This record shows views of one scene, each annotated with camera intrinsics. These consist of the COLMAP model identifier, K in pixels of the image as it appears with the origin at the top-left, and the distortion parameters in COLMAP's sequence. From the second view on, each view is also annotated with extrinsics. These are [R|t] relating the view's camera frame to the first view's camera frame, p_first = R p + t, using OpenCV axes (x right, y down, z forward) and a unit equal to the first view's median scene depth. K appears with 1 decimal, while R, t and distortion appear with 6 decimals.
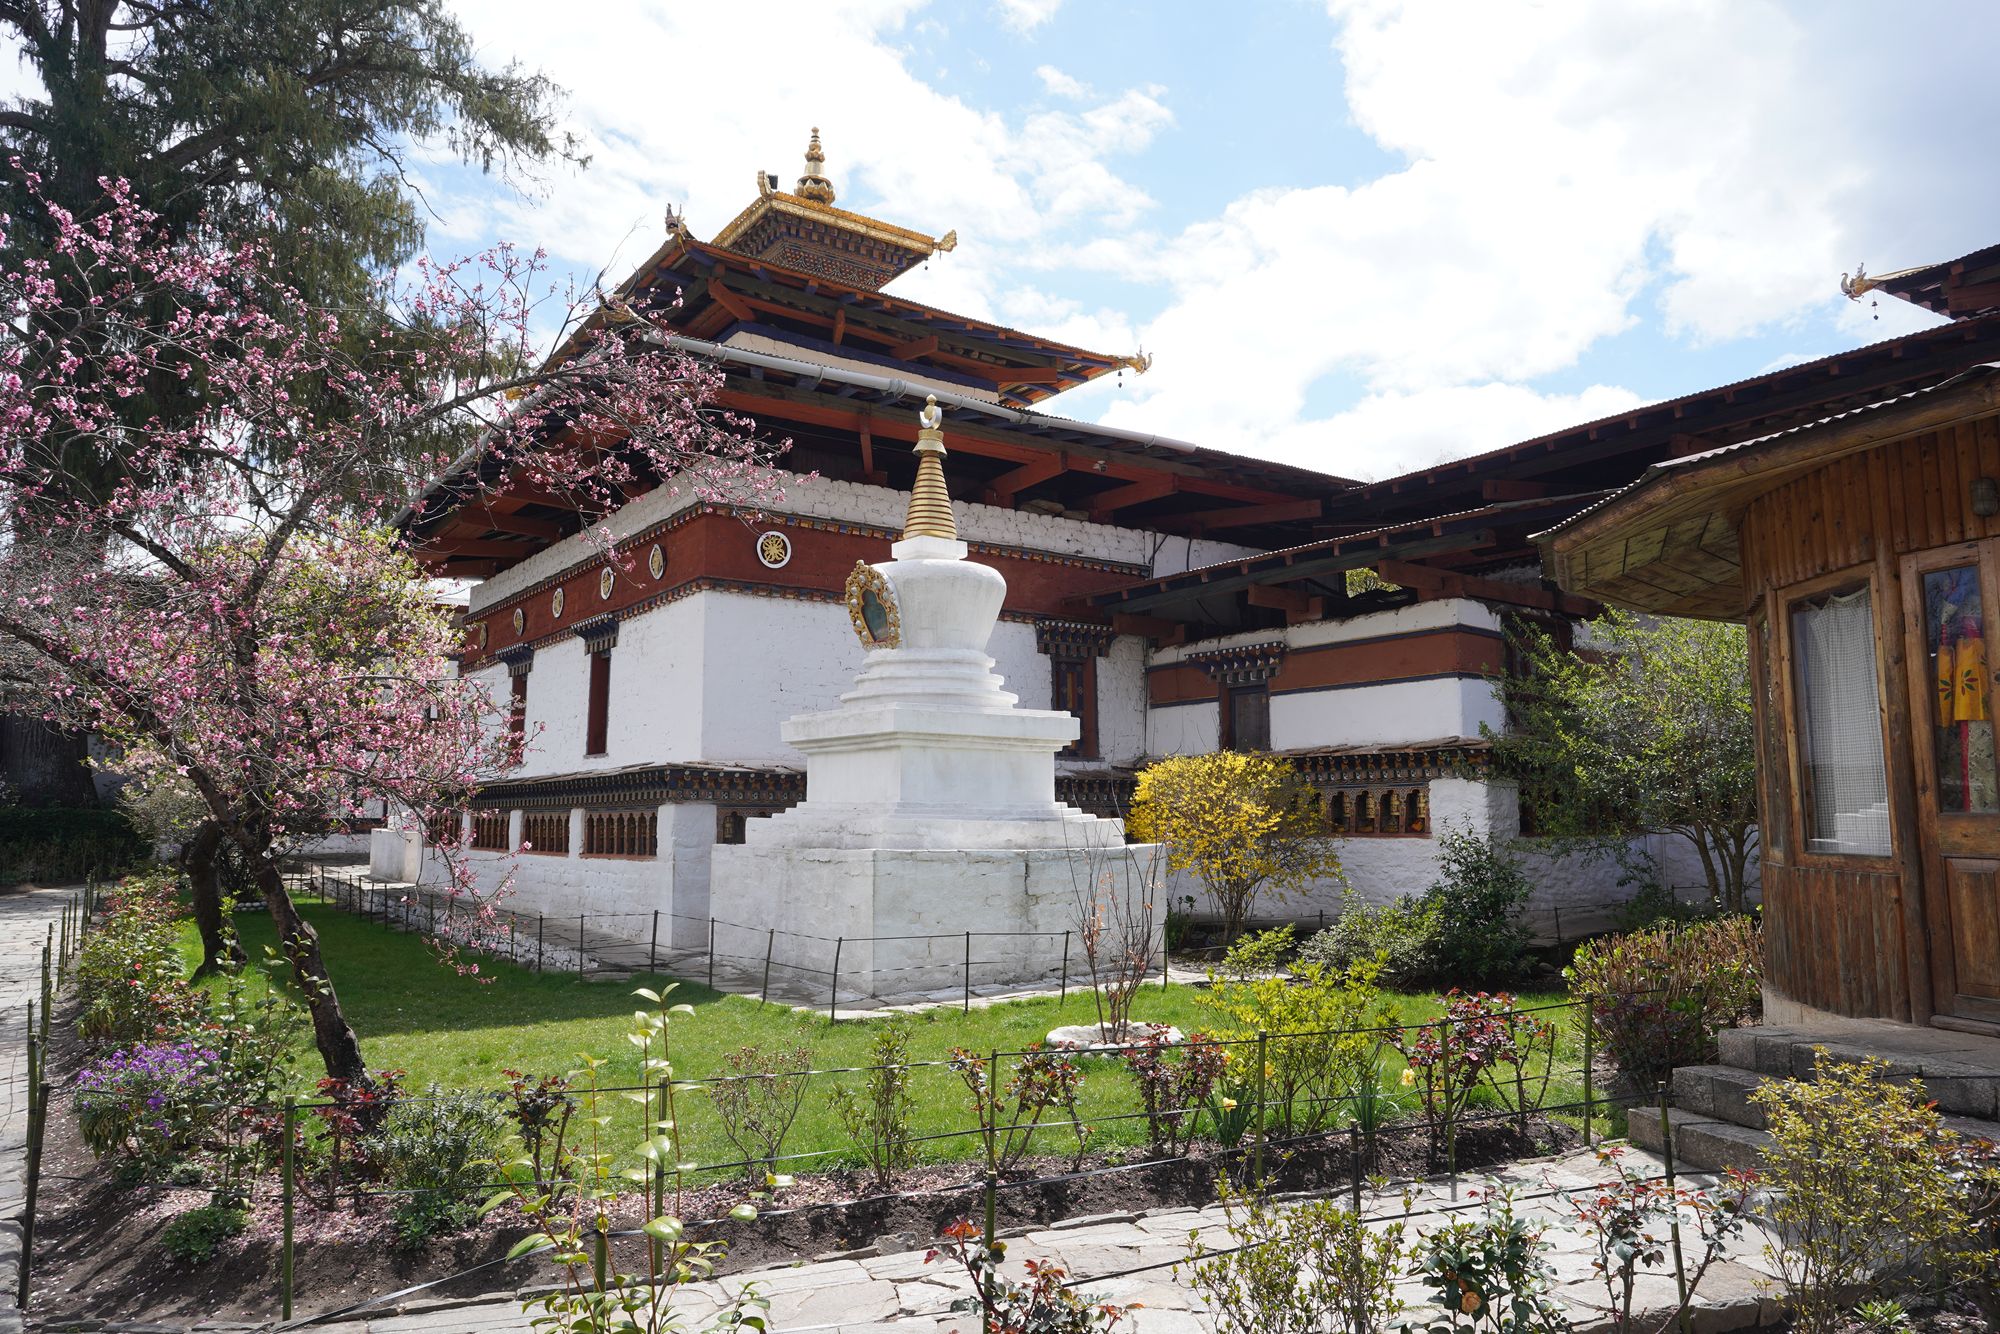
lens RADIAL K [[1328.7, 0, 992.5], [0, 1328.7, 668.5], [0, 0, 1]] dist [-0.023301, 0.026970]
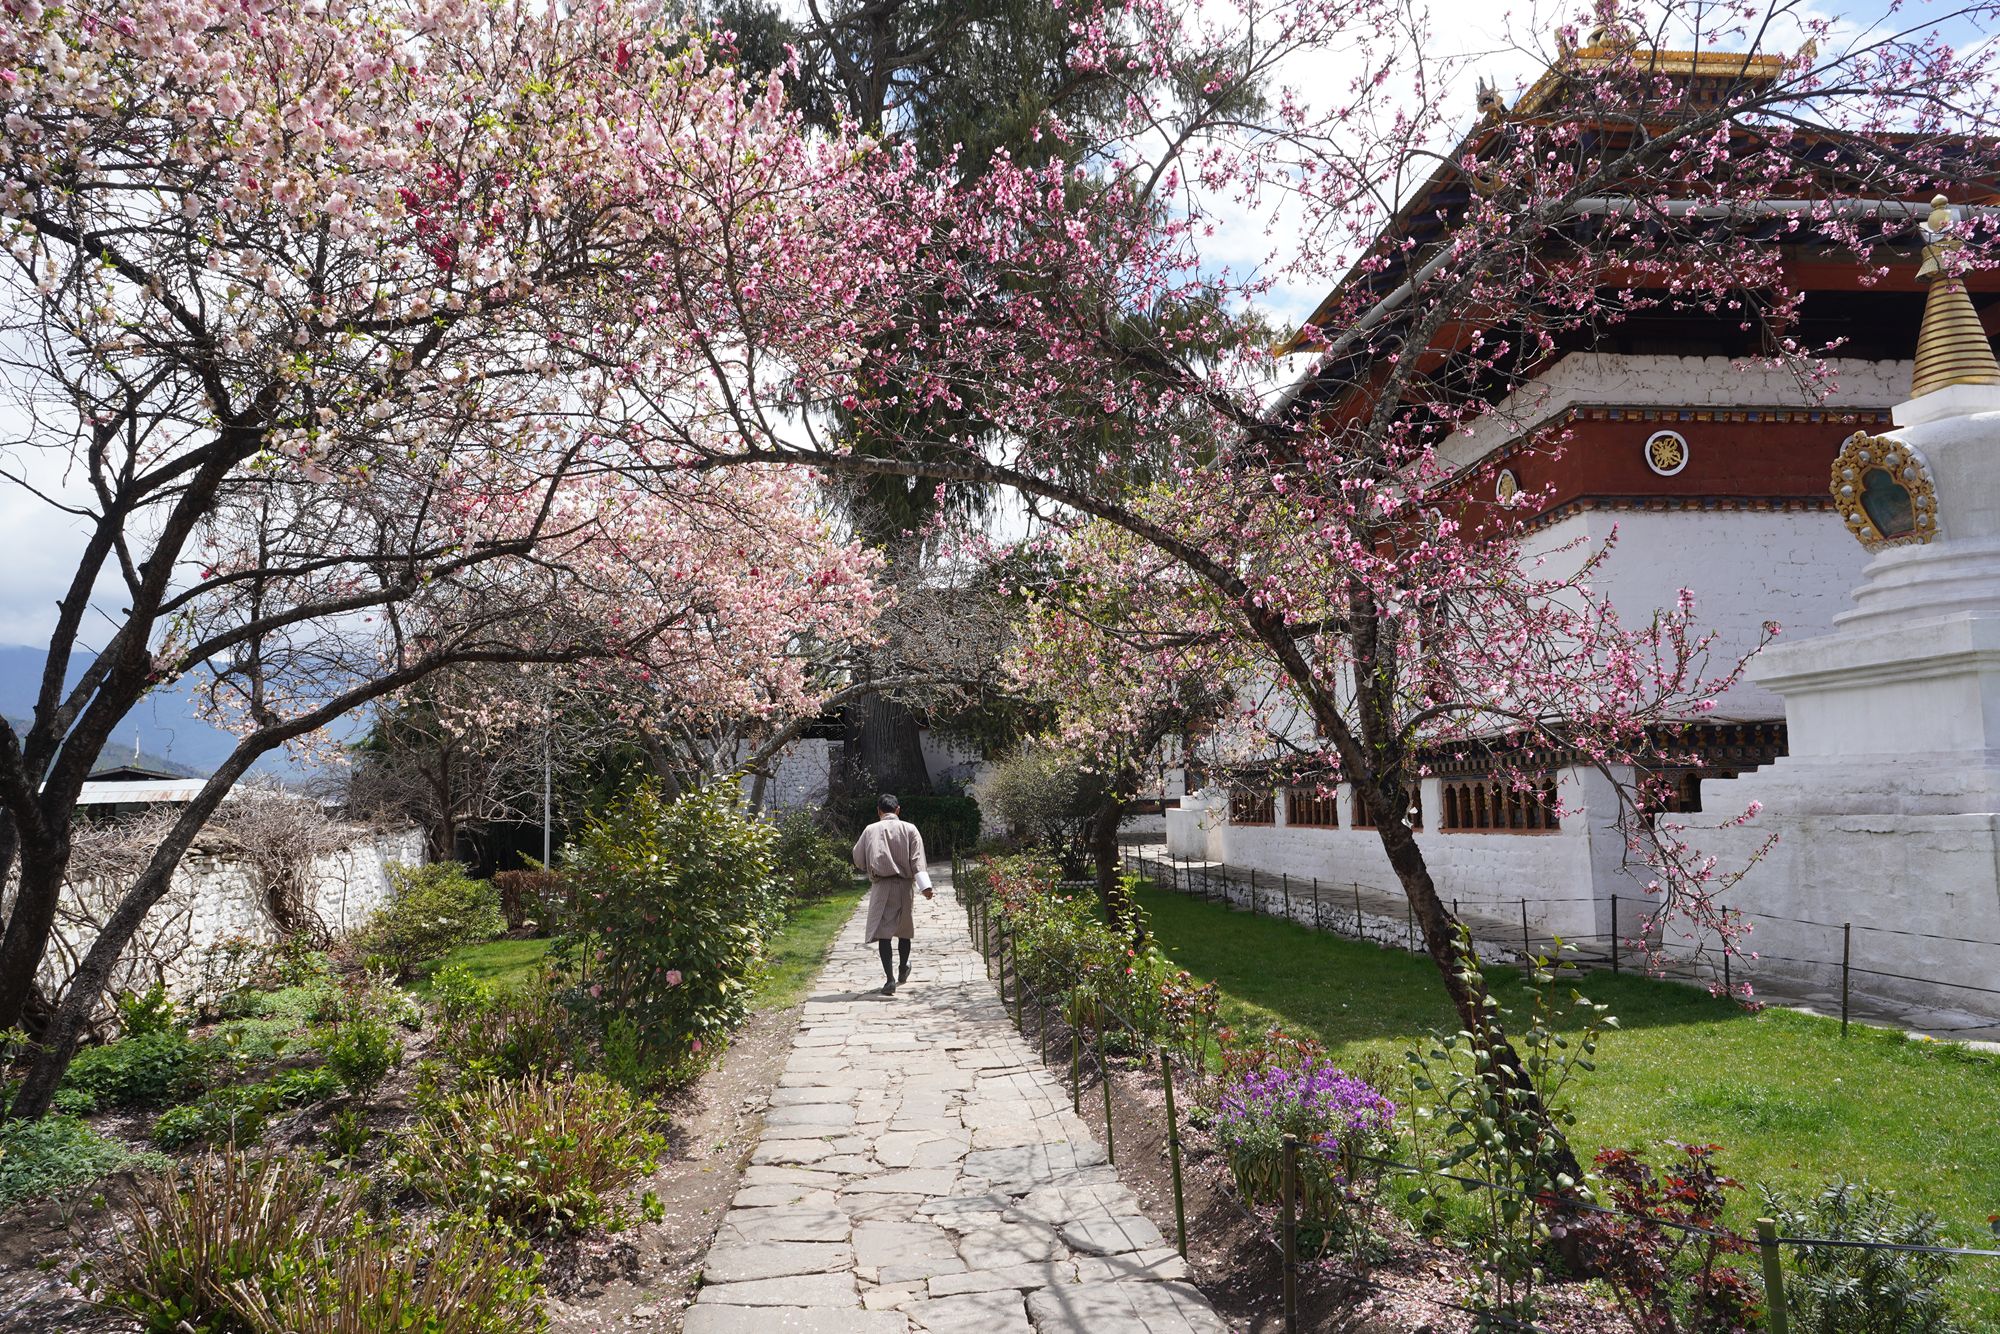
lens RADIAL K [[1320.3, 0, 997.2], [0, 1320.3, 668.8], [0, 0, 1]] dist [-0.022257, 0.027513]
pose [[0.871556, -0.070283, -0.485232, -0.129376], [0.077950, 0.996948, -0.004392, 0.012961], [0.484059, -0.033996, 0.874375, 0.084014]]
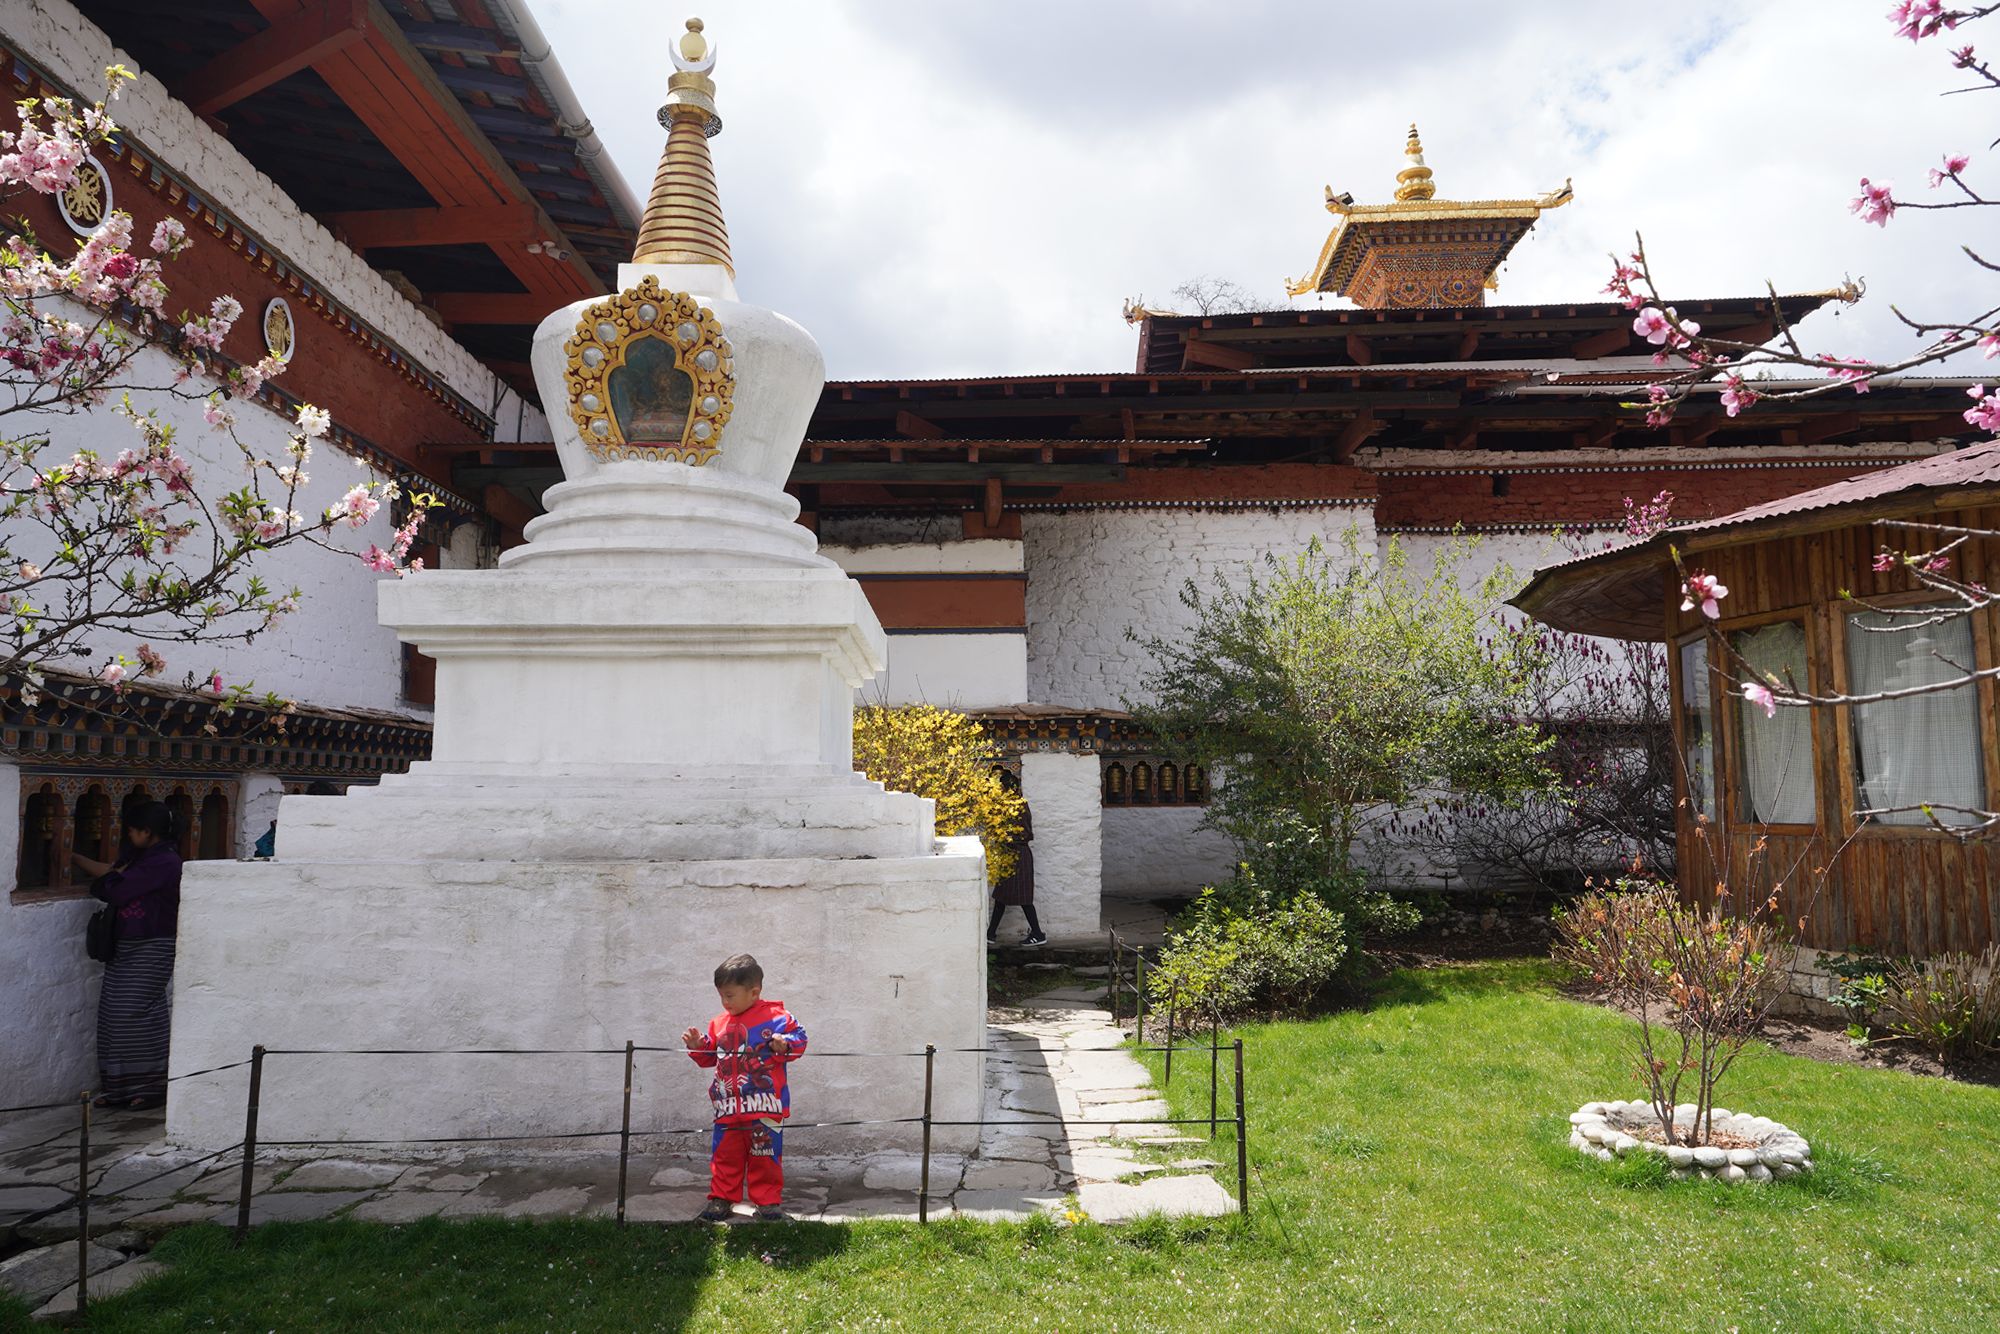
lens RADIAL K [[1371.5, 0, 1013.2], [0, 1371.5, 670.8], [0, 0, 1]] dist [-0.027184, 0.024087]
pose [[0.571162, 0.079588, 0.816970, -0.317877], [-0.086164, 0.995603, -0.036751, 0.053869], [-0.816303, -0.049403, 0.575508, 0.441796]]
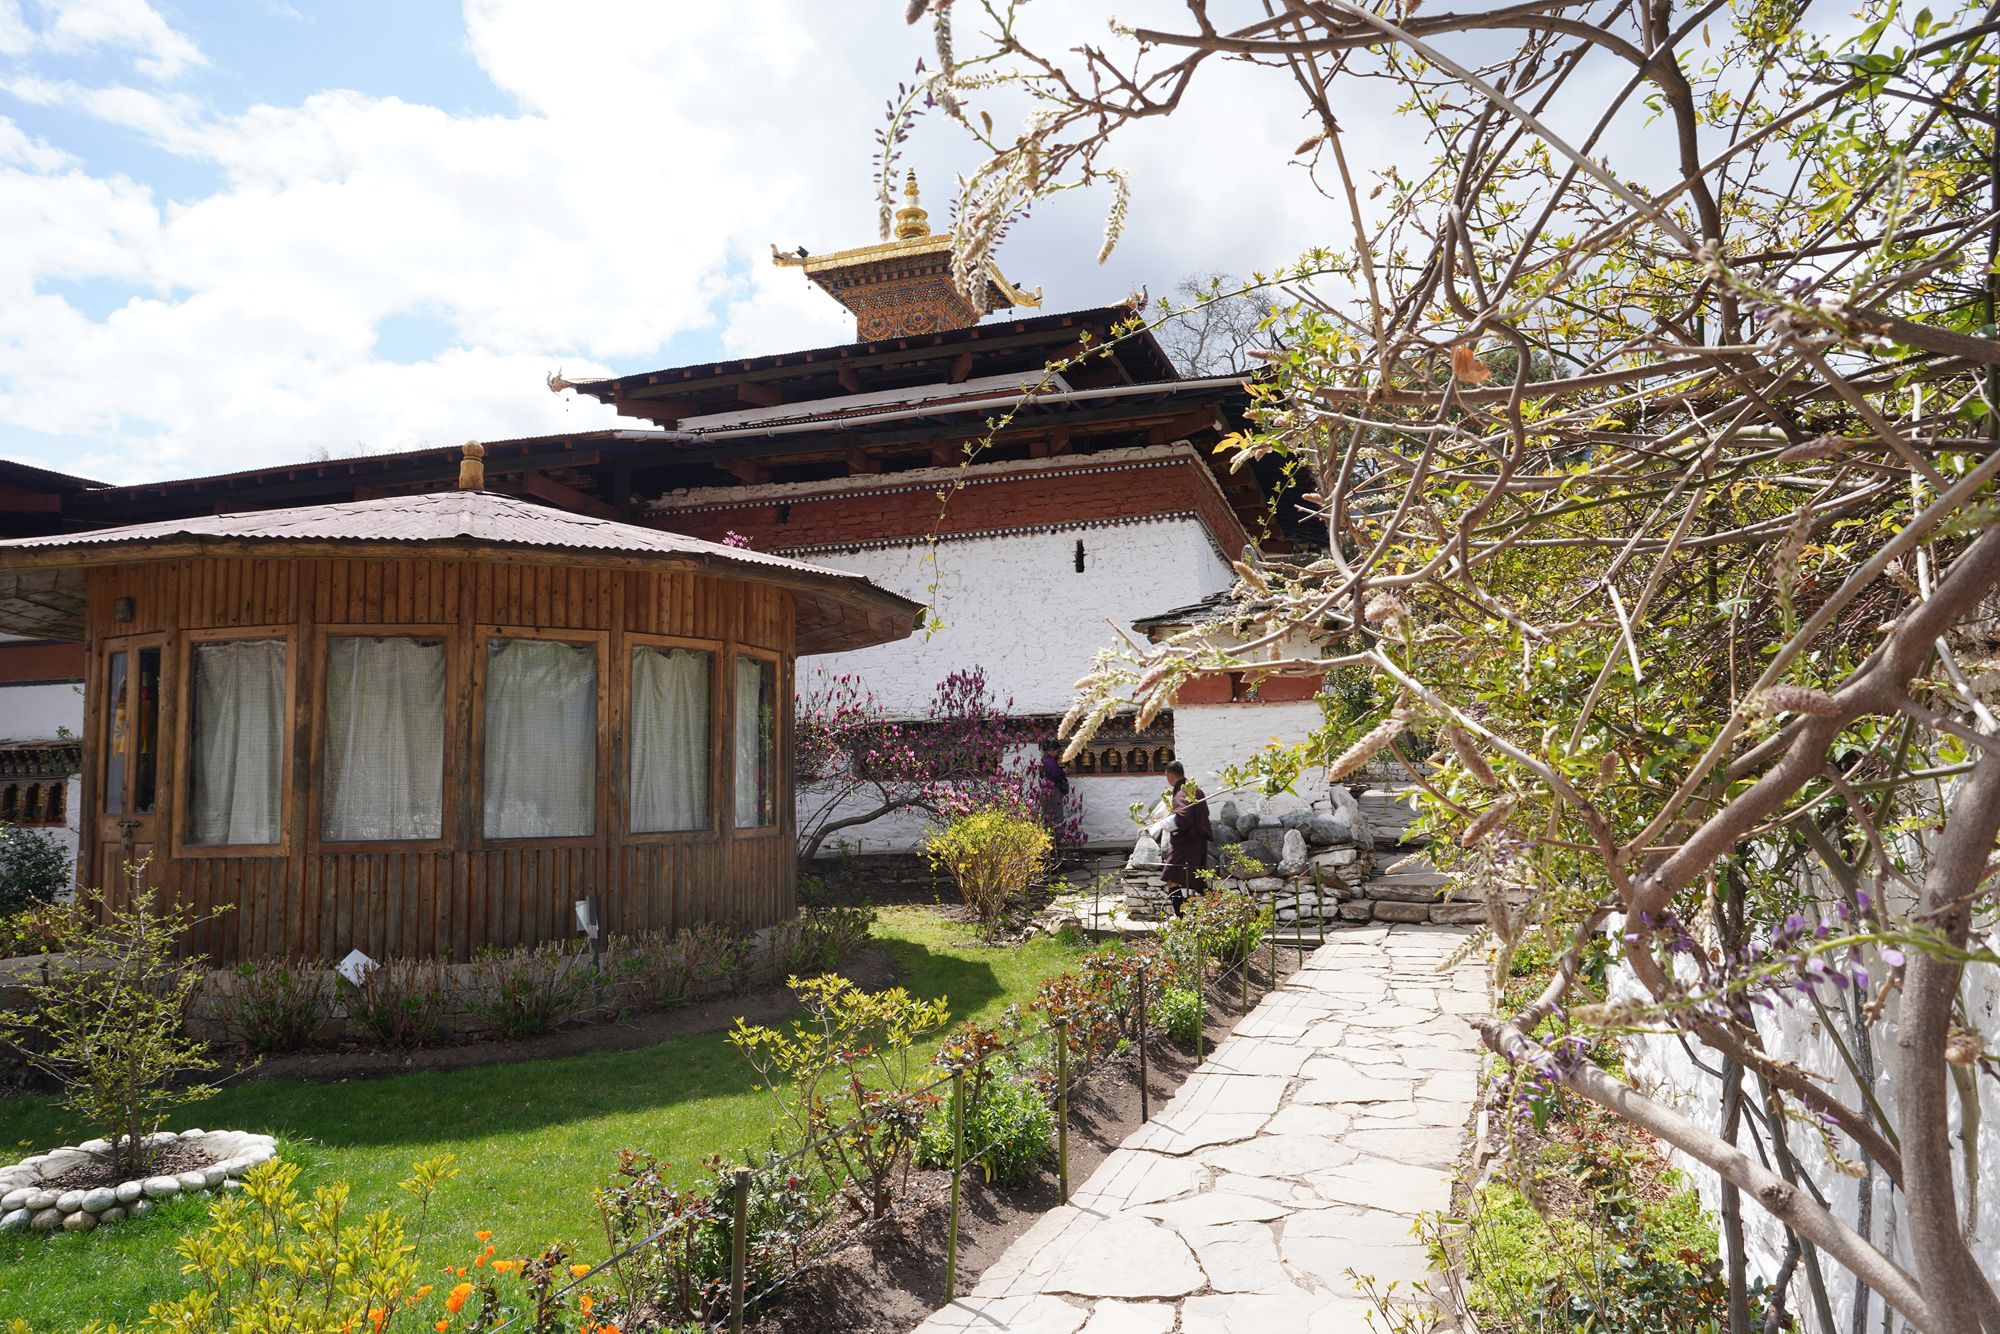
lens RADIAL K [[1337.6, 0, 1014.4], [0, 1337.6, 669.9], [0, 0, 1]] dist [-0.031049, 0.028847]
pose [[0.761650, 0.041128, 0.646682, 0.176072], [-0.056320, 0.998409, 0.002835, -0.043269], [-0.645536, -0.038580, 0.762755, -0.298556]]
